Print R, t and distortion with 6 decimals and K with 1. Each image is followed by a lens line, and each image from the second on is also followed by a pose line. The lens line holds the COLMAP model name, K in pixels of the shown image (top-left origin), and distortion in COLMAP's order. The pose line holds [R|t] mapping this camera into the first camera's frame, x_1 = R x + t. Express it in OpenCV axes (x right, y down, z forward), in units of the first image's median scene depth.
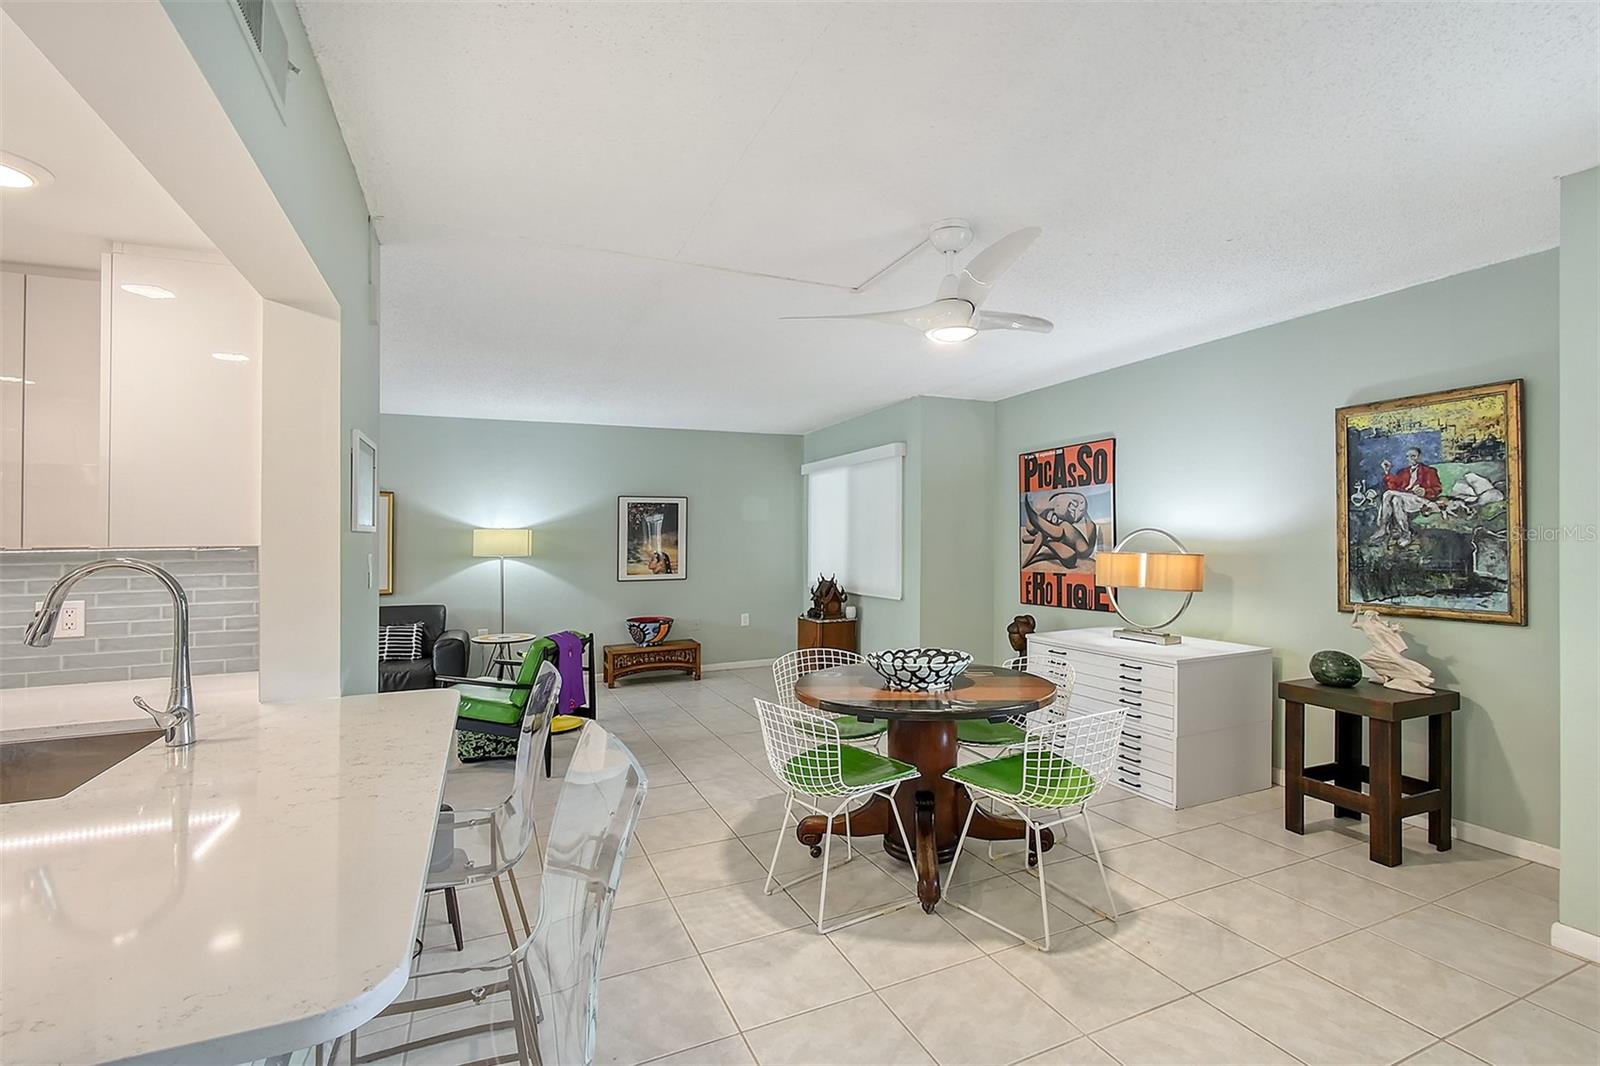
lens RADIAL K [[718.4, 0, 809.3], [0, 718.4, 533.6], [0, 0, 1]] dist [-0.000297, -0.000524]
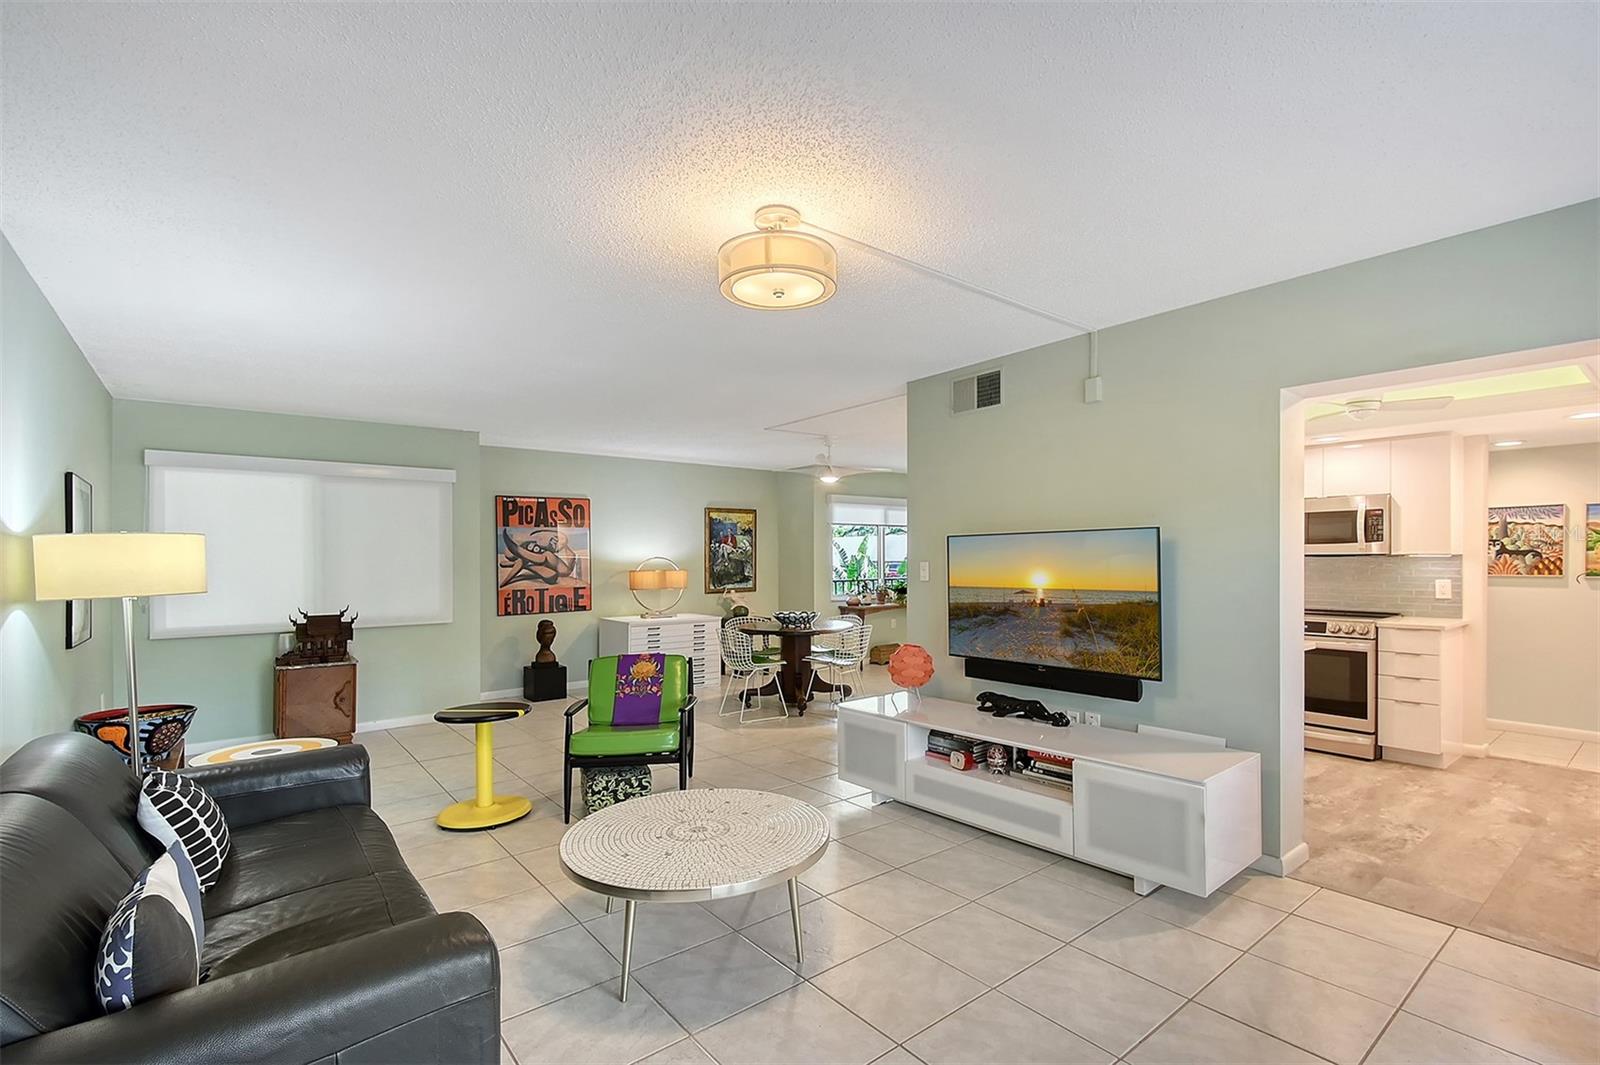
lens RADIAL K [[729.4, 0, 797.3], [0, 729.4, 558.9], [0, 0, 1]] dist [-0.001890, -0.000882]
pose [[-0.234077, 0.014661, 0.972108, -1.128468], [0.004162, 0.999892, -0.014078, 0.019890], [-0.972209, 0.000751, -0.234112, 0.854019]]
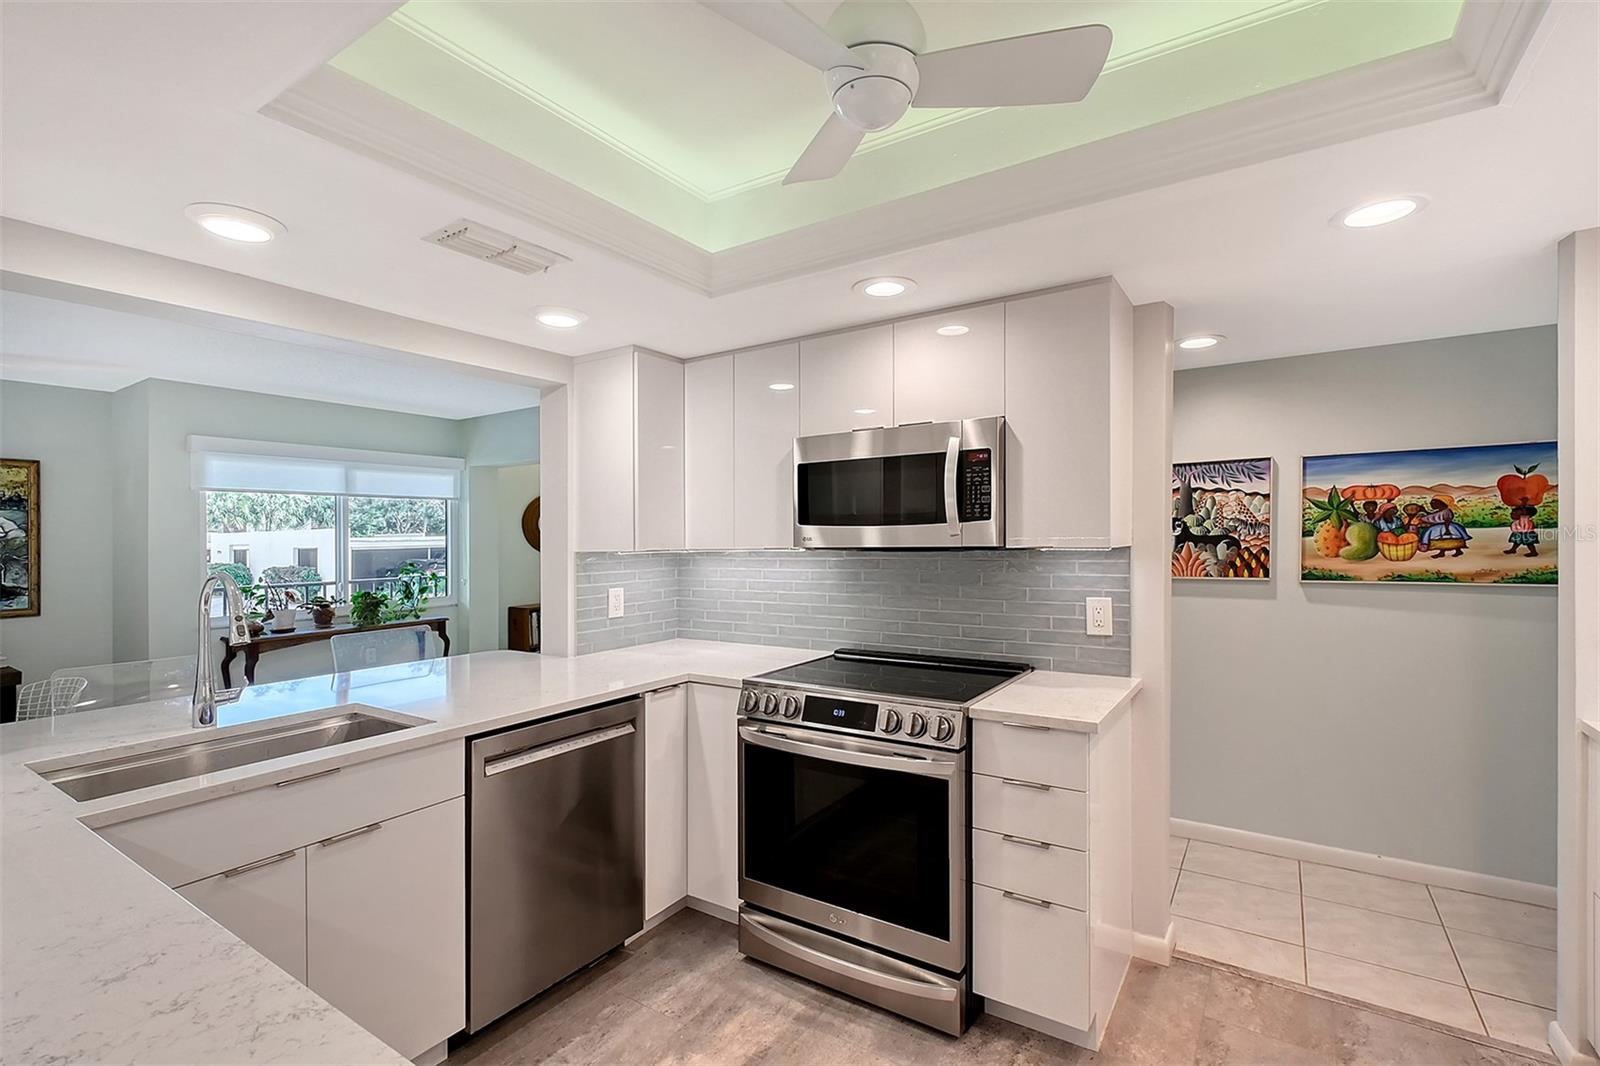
lens RADIAL K [[731.6, 0, 800.4], [0, 731.6, 540.1], [0, 0, 1]] dist [0.000130, 0.000037]
pose [[-0.524729, 0.019135, 0.851054, -0.705049], [0.014620, 0.999802, -0.013465, 0.004177], [-0.851144, 0.005377, -0.524905, 0.226502]]
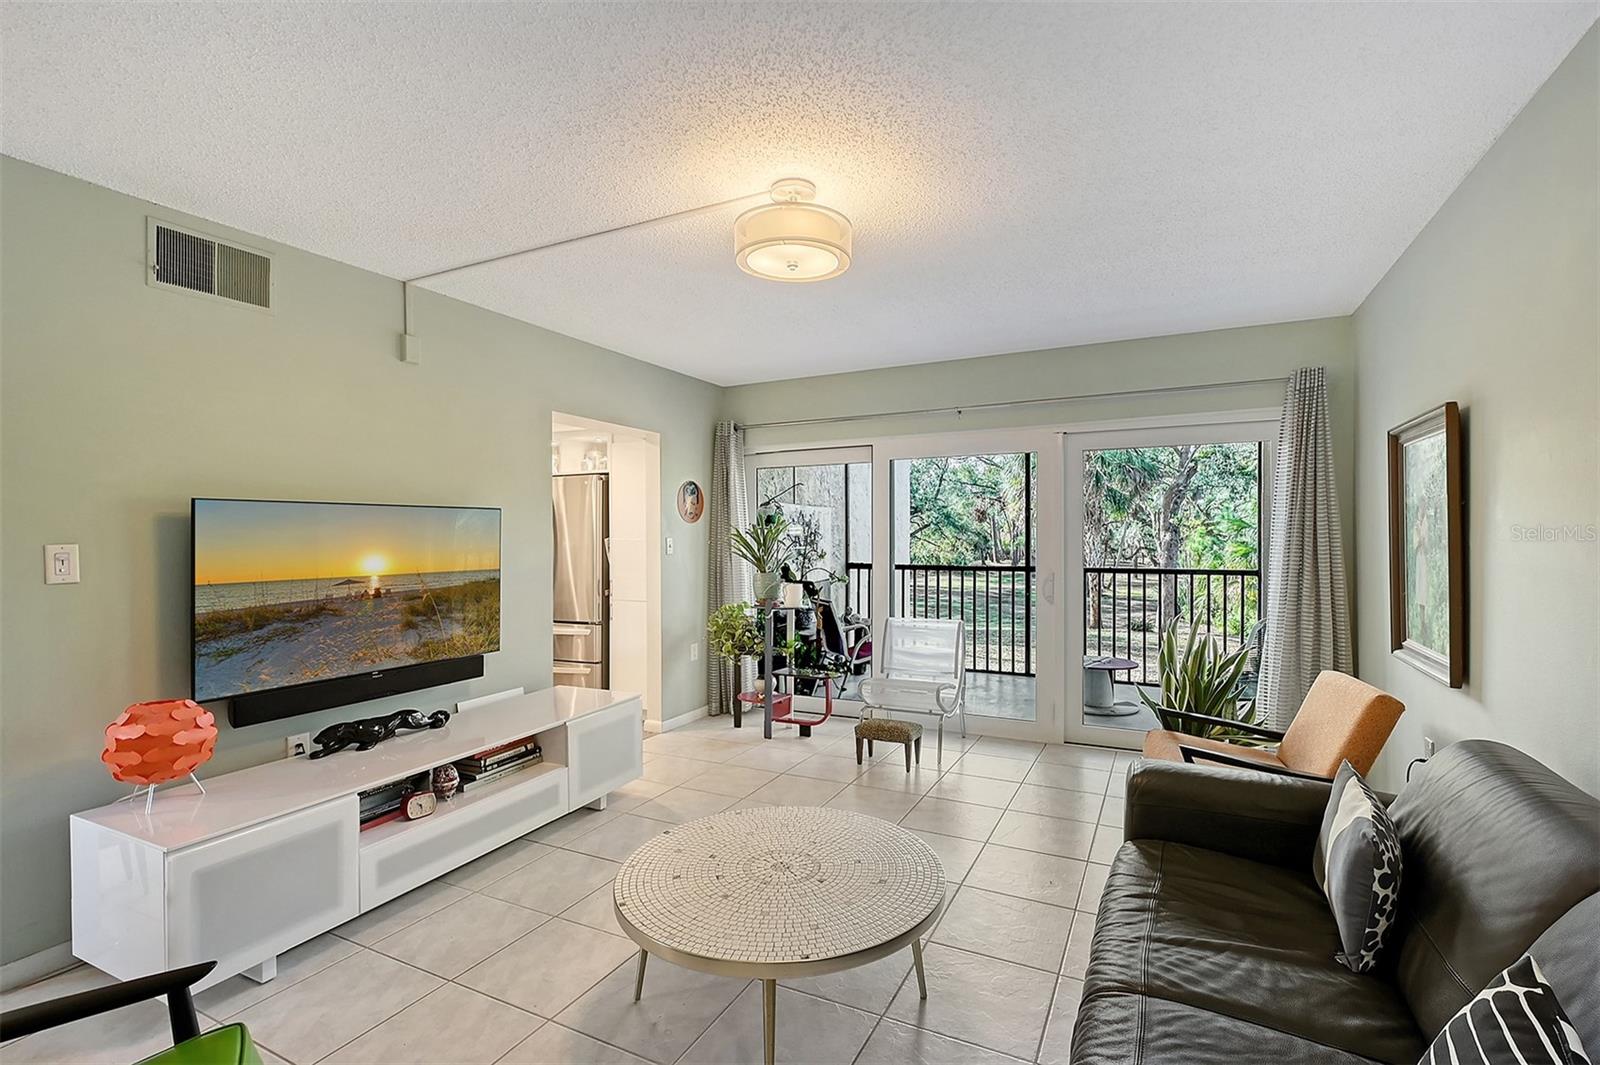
lens RADIAL K [[714.6, 0, 823.1], [0, 714.6, 540.7], [0, 0, 1]] dist [-0.010662, -0.000698]
pose [[-0.772902, 0.018502, -0.634255, -0.420051], [0.018680, 0.999805, 0.006402, 0.015269], [0.634250, -0.006900, -0.773097, 1.108143]]
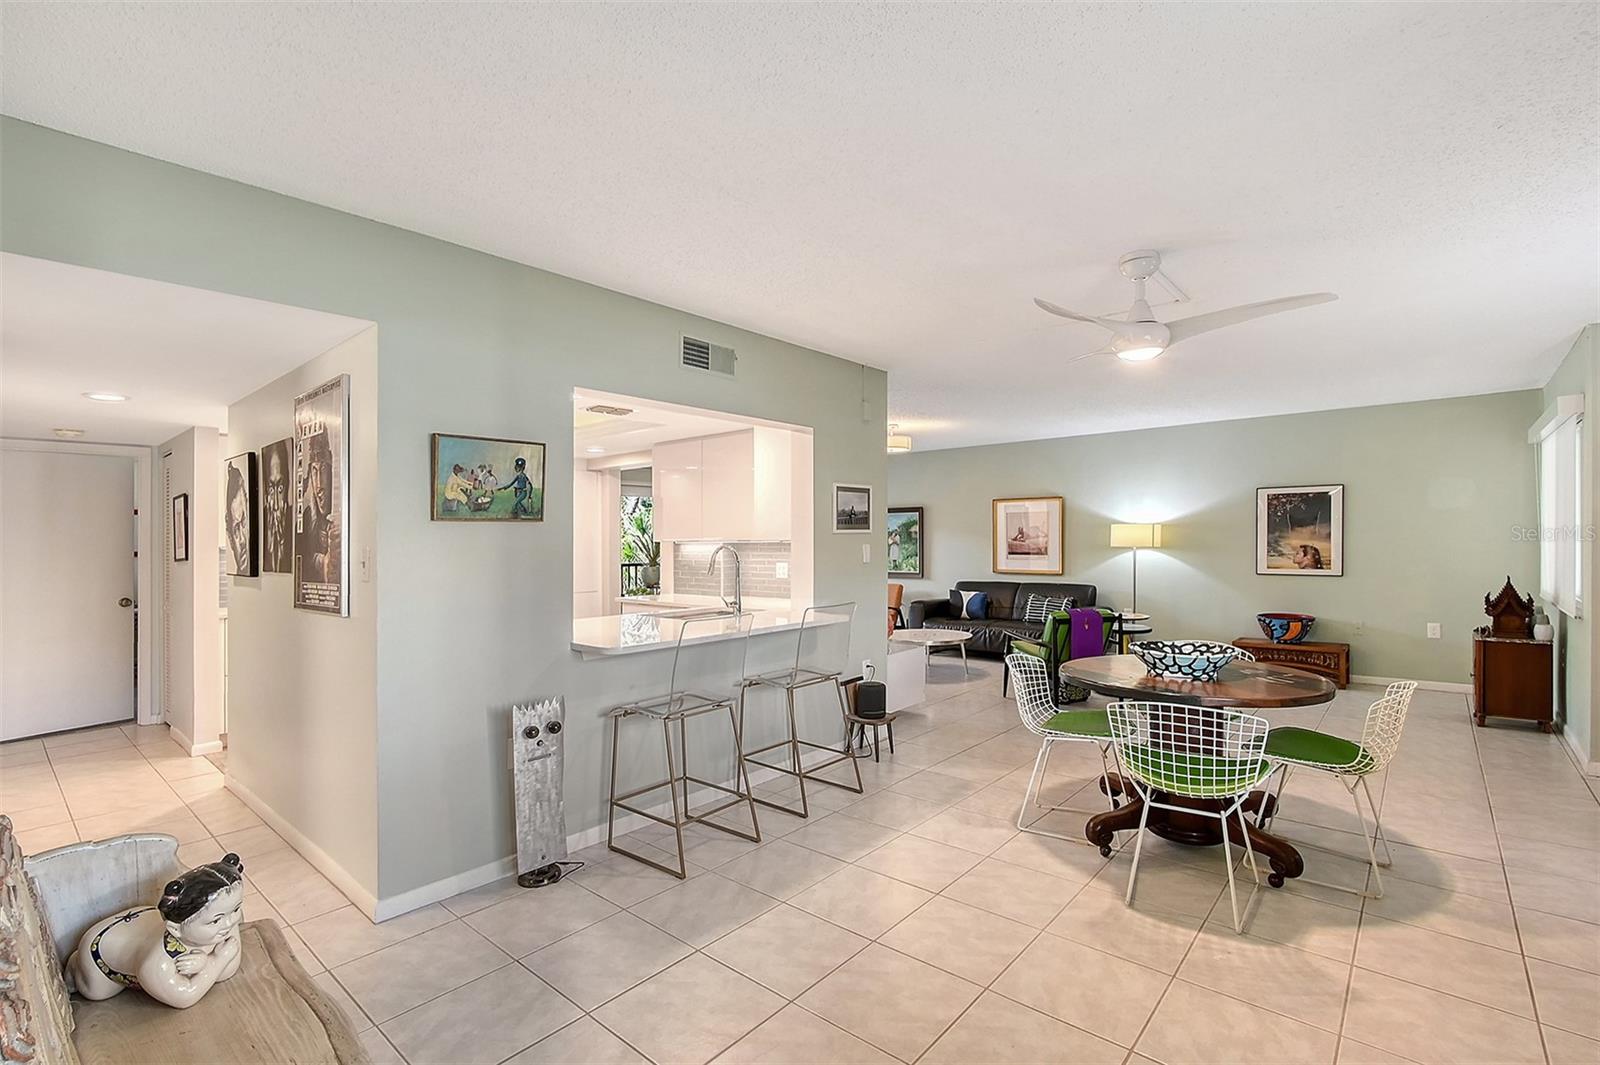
lens RADIAL K [[722.6, 0, 818.4], [0, 722.6, 547.3], [0, 0, 1]] dist [-0.001433, -0.000308]
pose [[0.429955, 0.014421, -0.902735, 0.489750], [0.015532, 0.999606, 0.023366, -0.004739], [0.902717, -0.024067, 0.429562, 0.040254]]
